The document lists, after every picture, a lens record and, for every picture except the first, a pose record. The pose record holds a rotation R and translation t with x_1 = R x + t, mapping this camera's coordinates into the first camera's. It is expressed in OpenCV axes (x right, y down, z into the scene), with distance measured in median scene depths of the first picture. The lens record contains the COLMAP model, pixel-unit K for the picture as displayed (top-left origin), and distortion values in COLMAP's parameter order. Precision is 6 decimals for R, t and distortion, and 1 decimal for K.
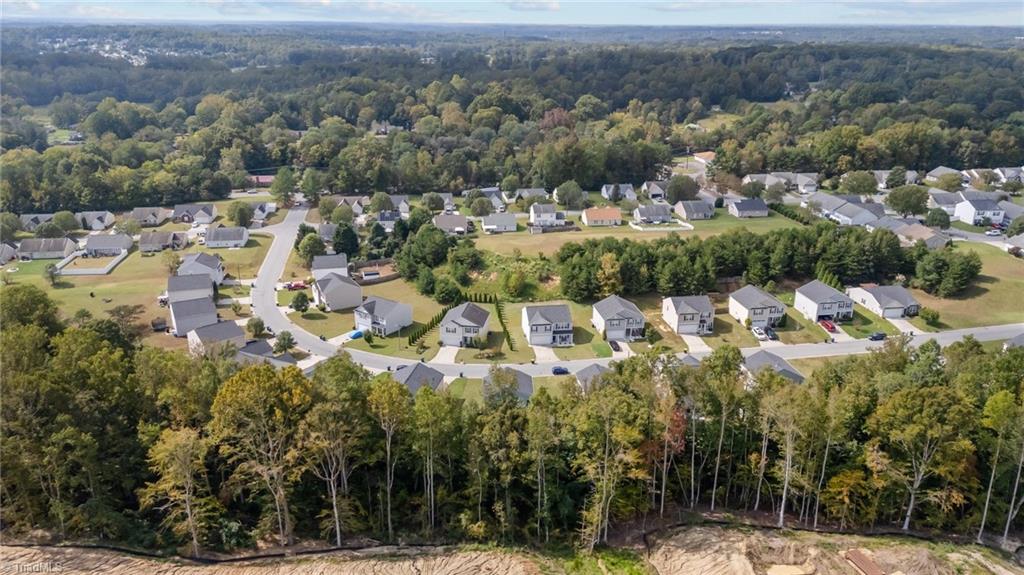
lens RADIAL K [[756.6, 0, 512.1], [0, 756.6, 287.3], [0, 0, 1]] dist [0.044560, -0.028849]
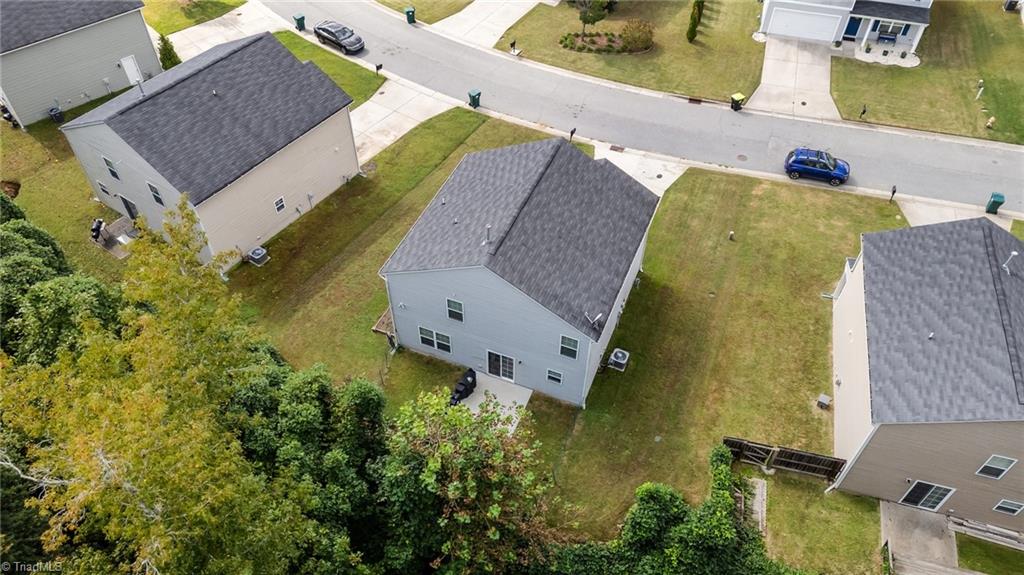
lens RADIAL K [[756.6, 0, 512.6], [0, 756.6, 285.3], [0, 0, 1]] dist [0.044560, -0.028849]
pose [[0.908161, 0.313508, -0.277410, 0.050716], [-0.138718, 0.850608, 0.507171, 0.021339], [0.394969, -0.422112, 0.815979, 0.681122]]
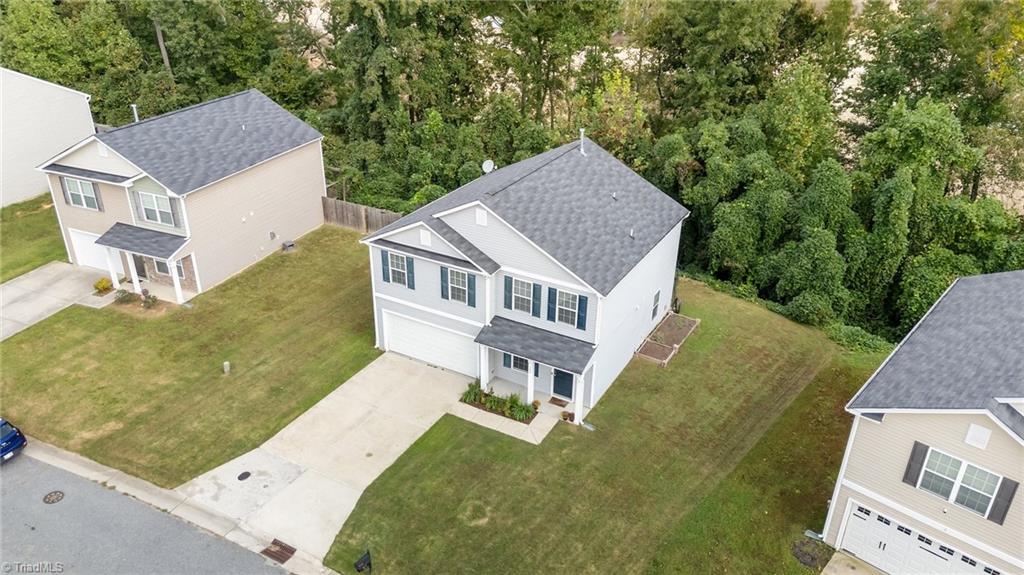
lens RADIAL K [[756.6, 0, 513.2], [0, 756.6, 290.1], [0, 0, 1]] dist [0.044560, -0.028849]
pose [[-0.849340, -0.253040, 0.463241, -0.083534], [0.143040, 0.734434, 0.663435, 0.004099], [-0.508096, 0.629744, -0.587589, 0.961037]]
